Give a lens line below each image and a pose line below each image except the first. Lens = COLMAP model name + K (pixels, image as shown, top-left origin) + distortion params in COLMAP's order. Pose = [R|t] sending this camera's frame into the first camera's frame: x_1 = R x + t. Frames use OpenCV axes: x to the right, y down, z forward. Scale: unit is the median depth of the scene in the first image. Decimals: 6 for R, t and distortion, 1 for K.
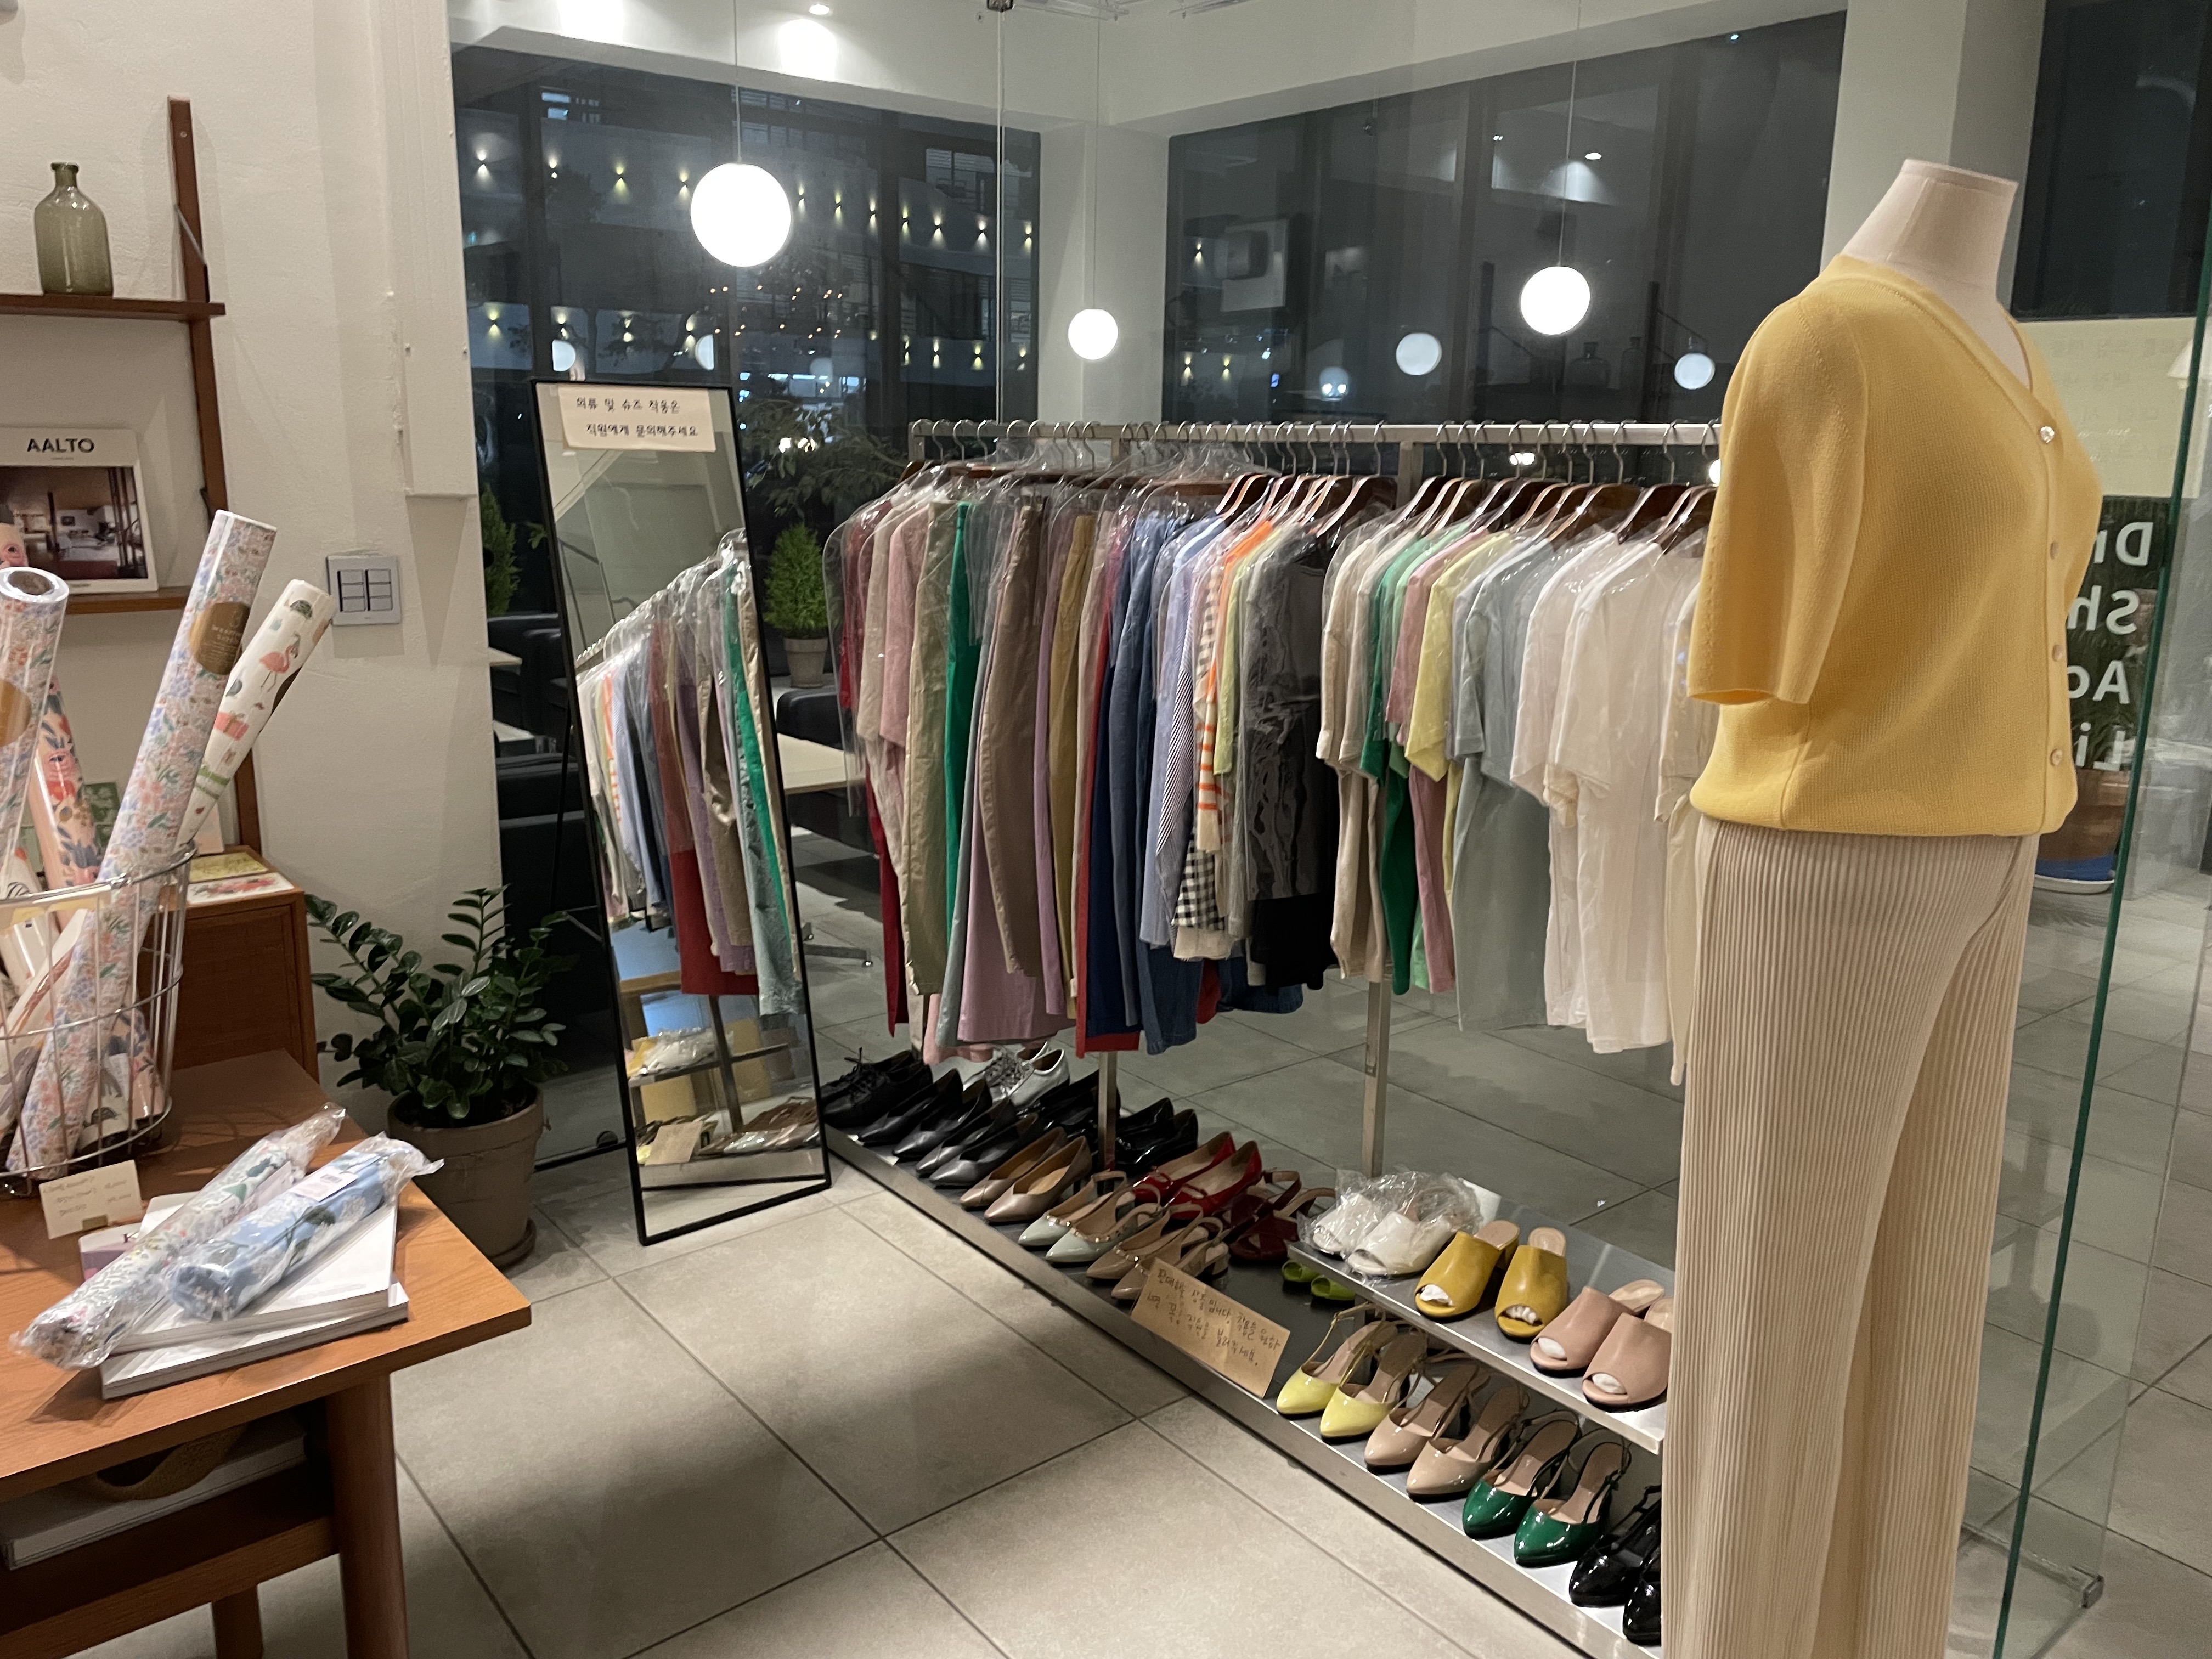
lens RADIAL K [[1679.3, 0, 1100.5], [0, 1679.3, 822.7], [0, 0, 1]] dist [0.072366, -0.083936]
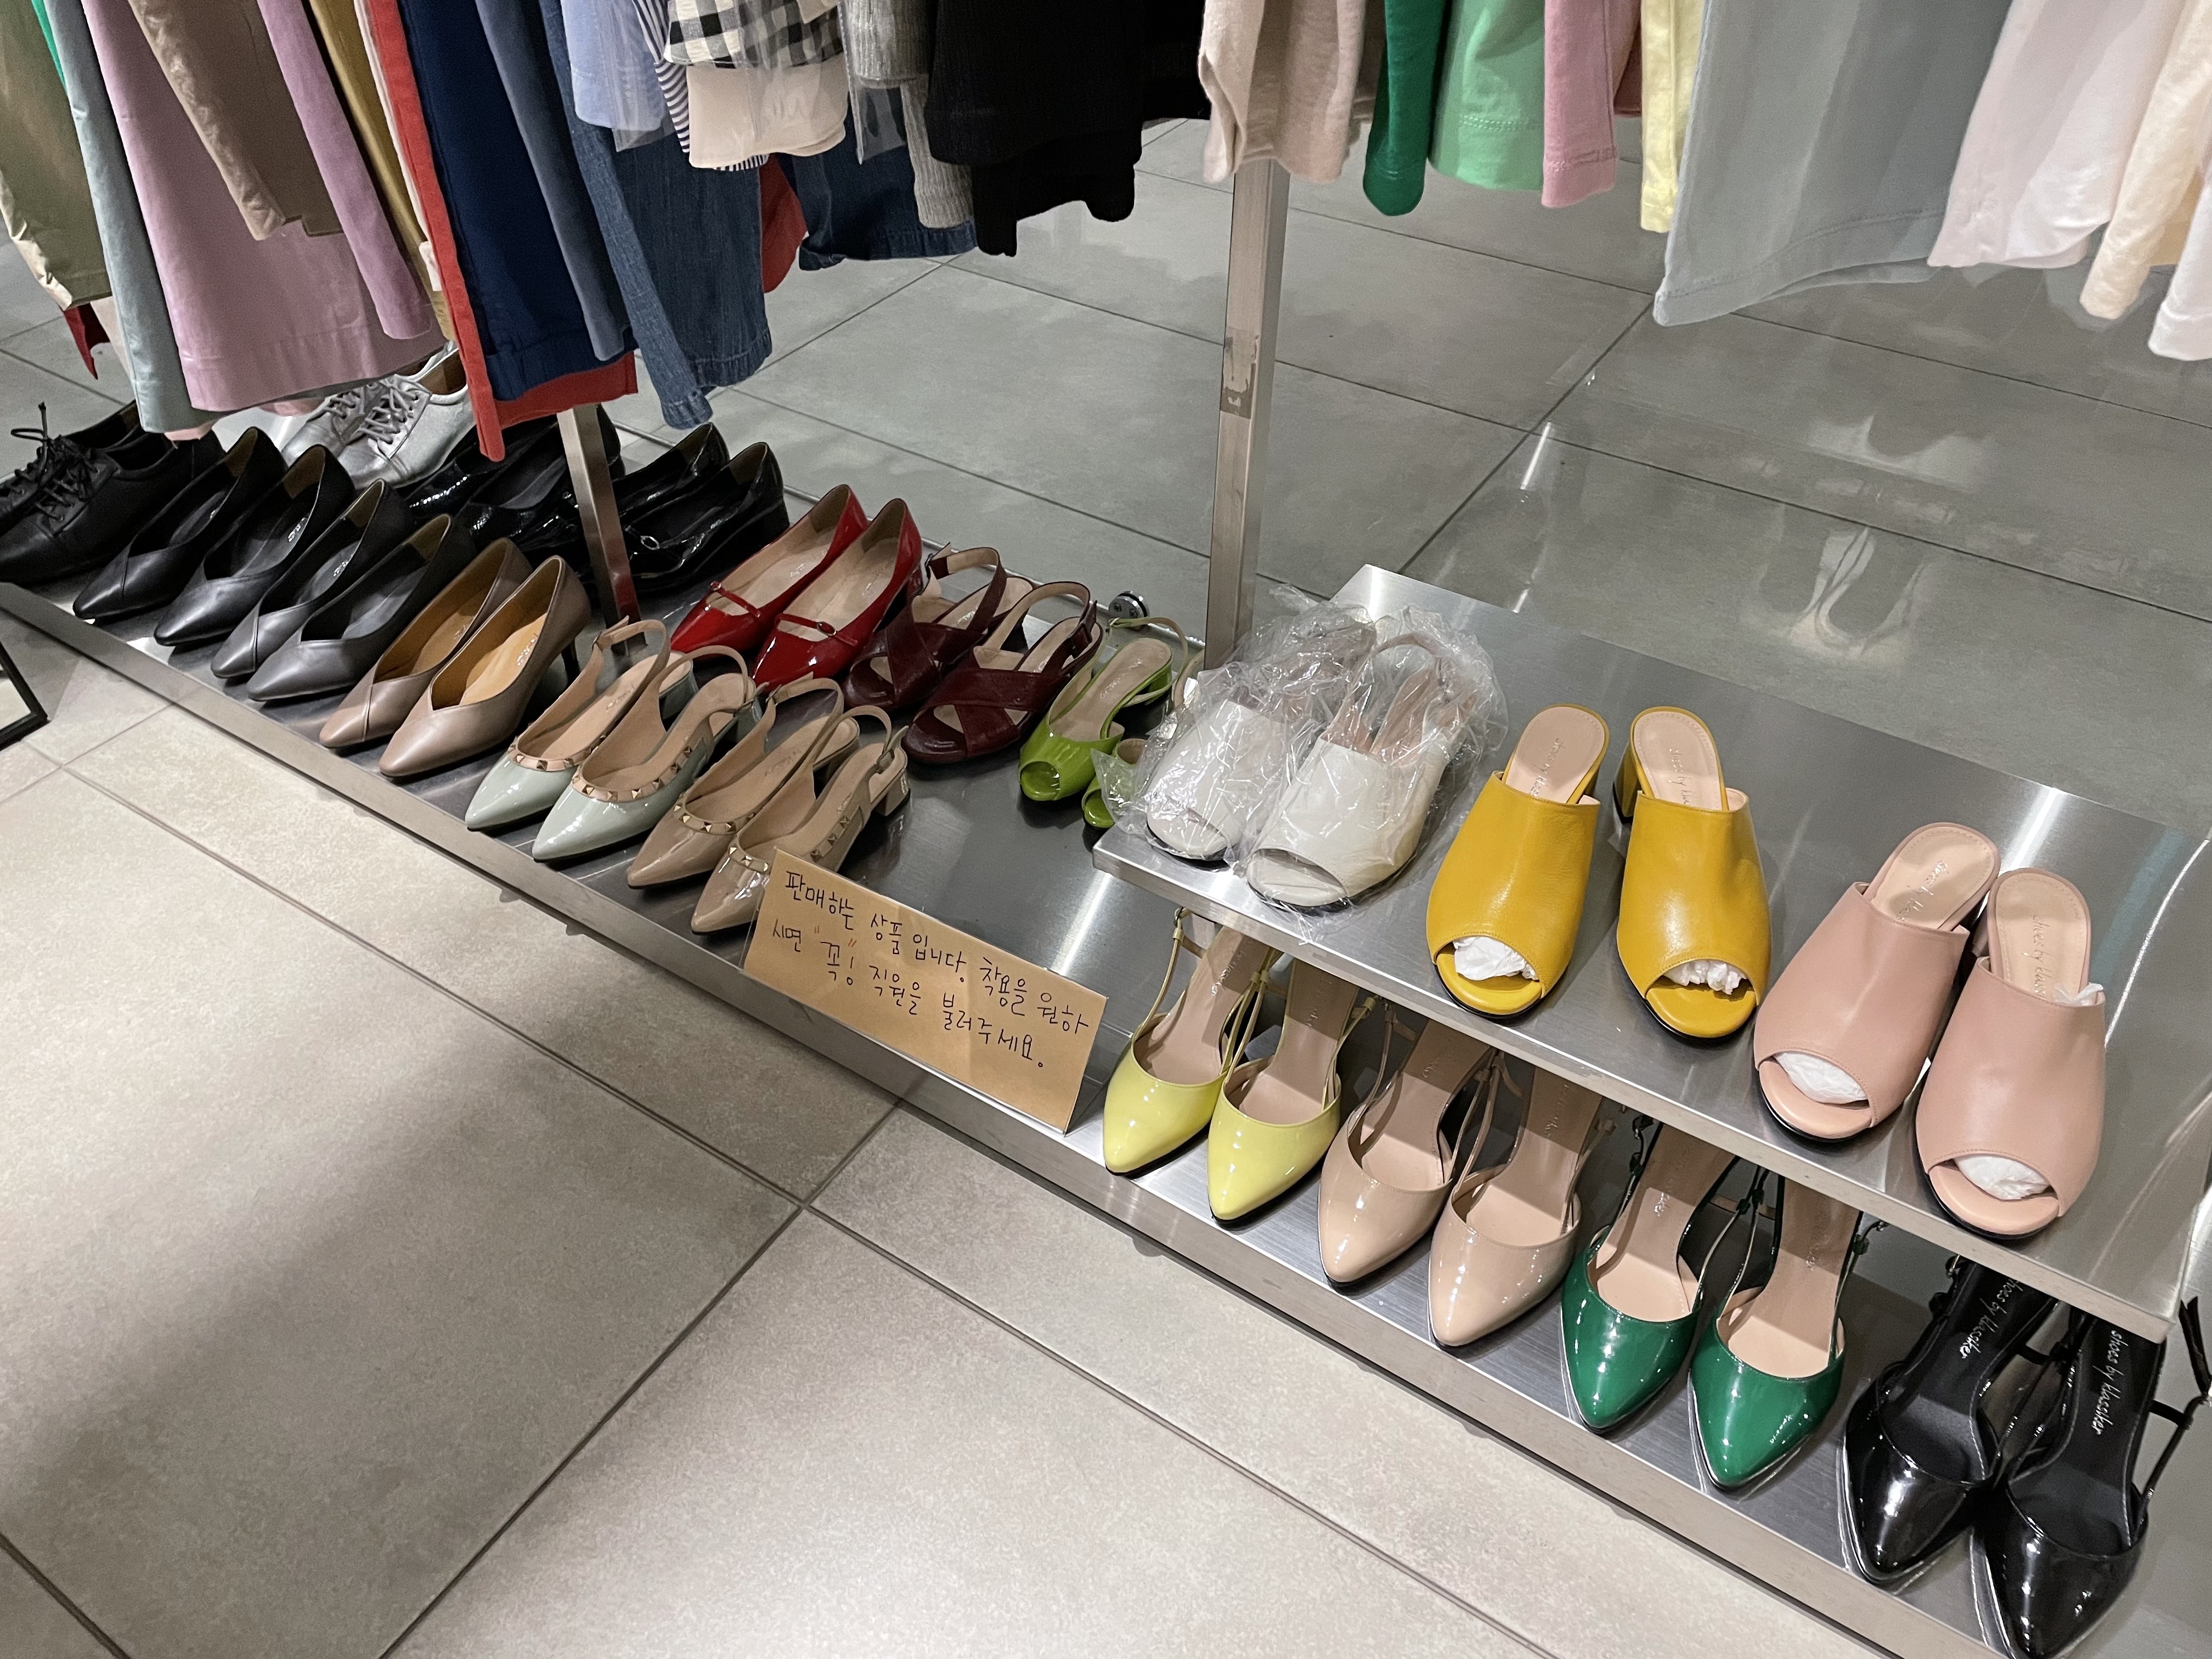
lens RADIAL K [[1679.3, 0, 1075.1], [0, 1679.3, 810.4], [0, 0, 1]] dist [0.072366, -0.083936]
pose [[0.955425, -0.209162, 0.208360, 0.016348], [0.084856, 0.870518, 0.484766, 0.029006], [-0.282776, -0.445477, 0.849463, 0.544668]]
